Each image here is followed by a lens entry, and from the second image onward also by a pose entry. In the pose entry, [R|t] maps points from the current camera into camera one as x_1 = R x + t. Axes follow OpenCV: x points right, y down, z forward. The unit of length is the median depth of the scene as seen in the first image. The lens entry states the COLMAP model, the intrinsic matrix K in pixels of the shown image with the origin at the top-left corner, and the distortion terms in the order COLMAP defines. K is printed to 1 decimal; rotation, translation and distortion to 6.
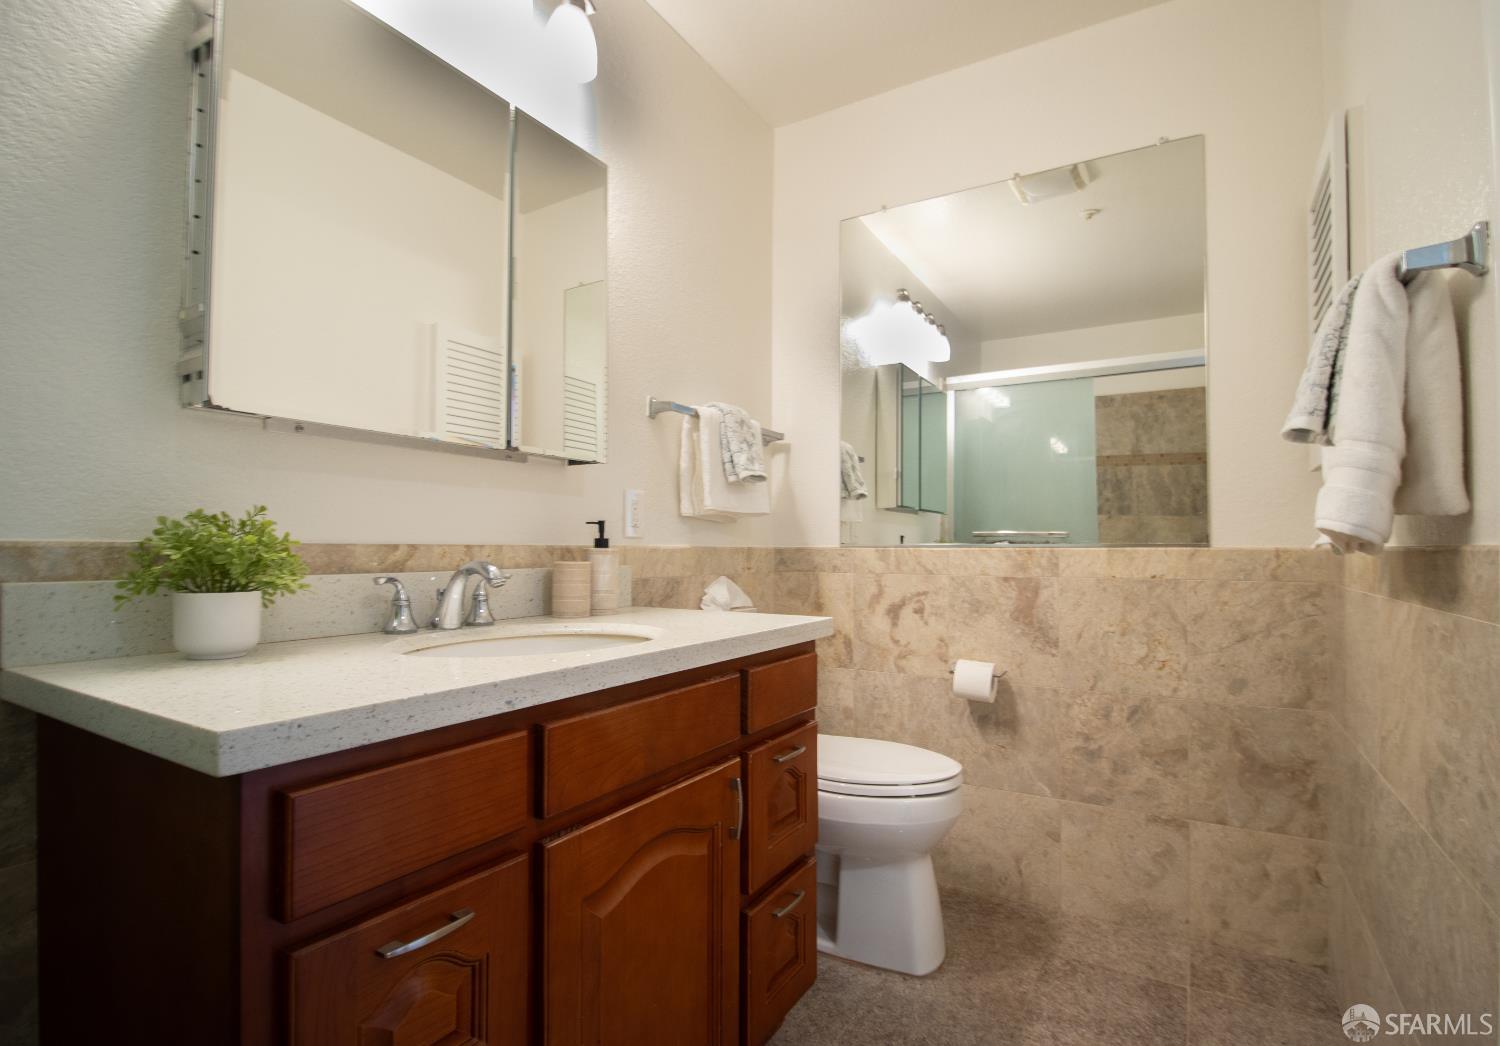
lens RADIAL K [[736.1, 0, 750.0], [0, 736.1, 523.0], [0, 0, 1]] dist [-0.000170, -0.000044]
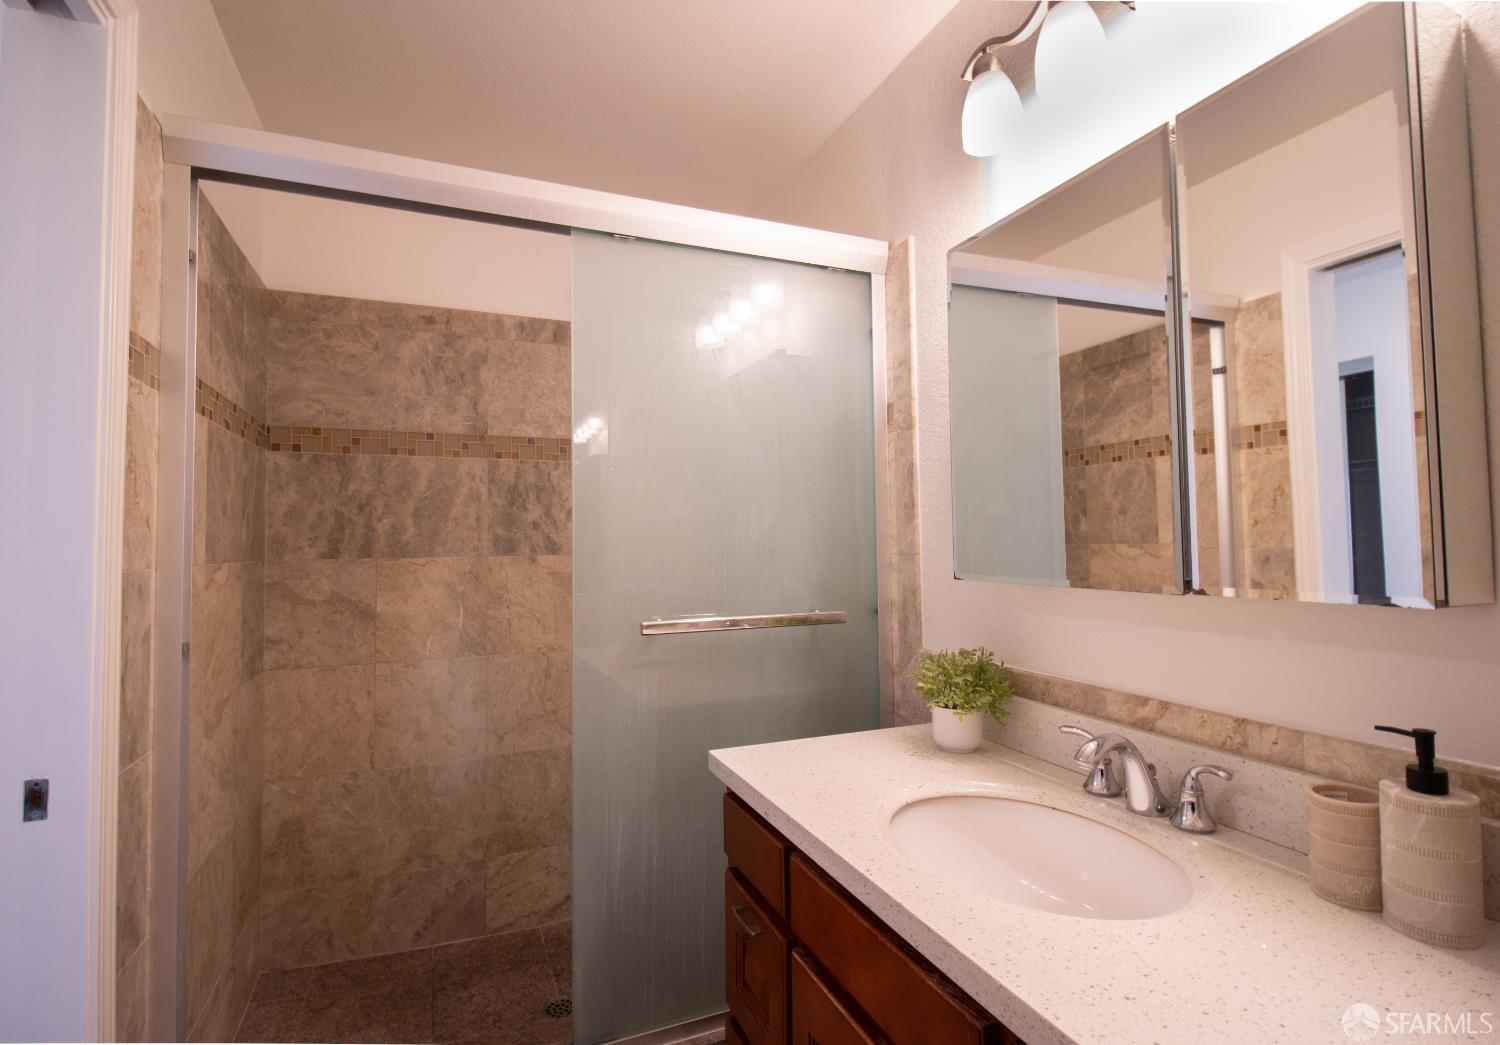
lens RADIAL K [[736.1, 0, 750.0], [0, 736.1, 522.5], [0, 0, 1]] dist [-0.000170, -0.000044]
pose [[-0.592483, -0.030602, -0.805001, 0.529768], [0.024193, 0.998152, -0.055751, -0.144619], [0.805219, -0.052508, -0.590648, 1.134489]]
